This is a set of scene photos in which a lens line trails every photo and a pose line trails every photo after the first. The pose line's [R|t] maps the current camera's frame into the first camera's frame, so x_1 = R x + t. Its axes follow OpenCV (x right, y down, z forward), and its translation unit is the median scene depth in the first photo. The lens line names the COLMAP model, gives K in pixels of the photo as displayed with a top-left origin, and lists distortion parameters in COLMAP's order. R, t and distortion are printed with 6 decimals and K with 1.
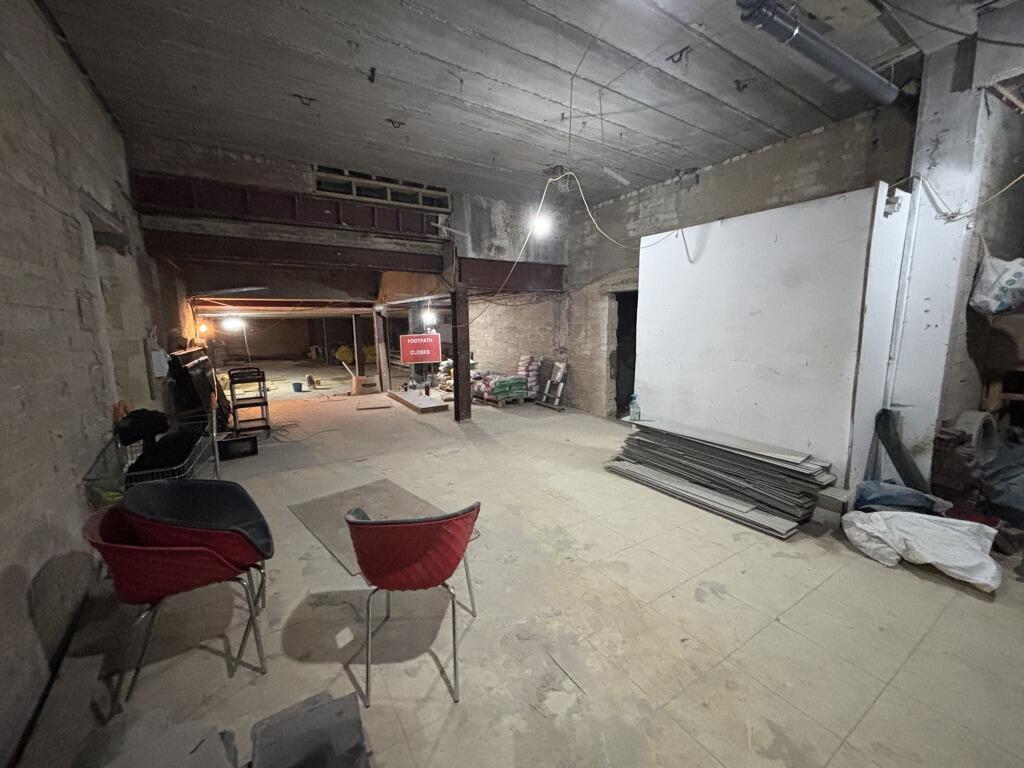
lens RADIAL K [[412.3, 0, 512.0], [0, 412.3, 384.0], [0, 0, 1]] dist [0.013837, -0.000155]
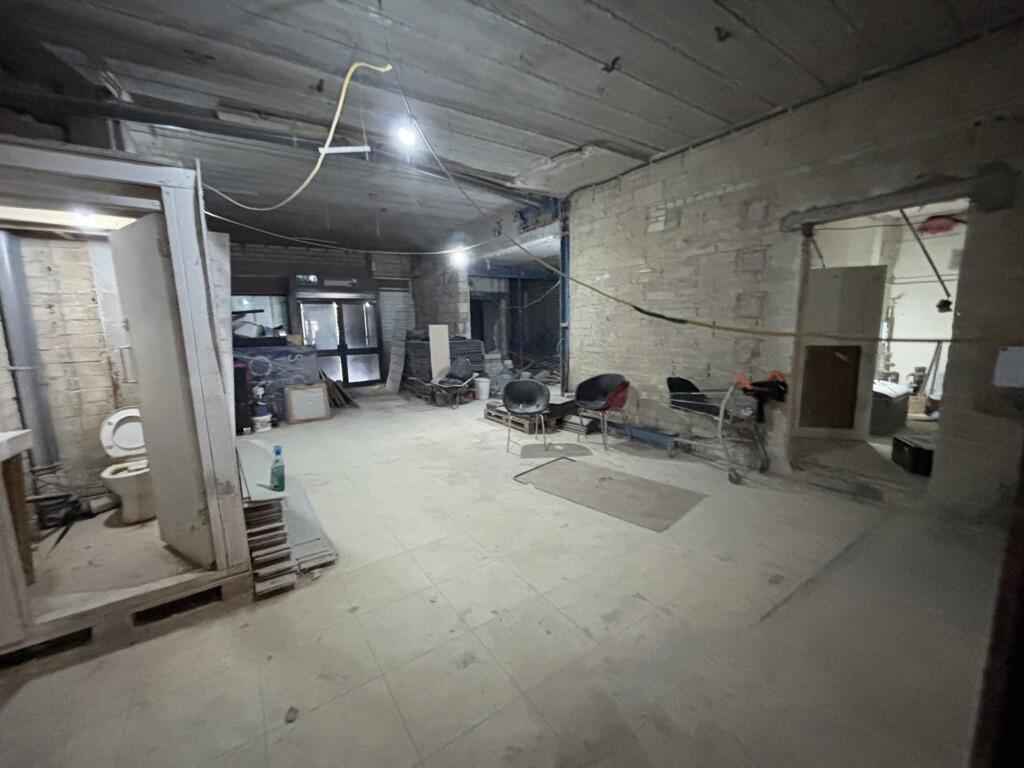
lens RADIAL K [[412.3, 0, 512.0], [0, 412.3, 384.0], [0, 0, 1]] dist [0.013837, -0.000155]
pose [[-0.999139, 0.034261, -0.023404, -0.023539], [0.025872, 0.955416, 0.294129, -0.146121], [0.032437, 0.293270, -0.955479, 0.971952]]
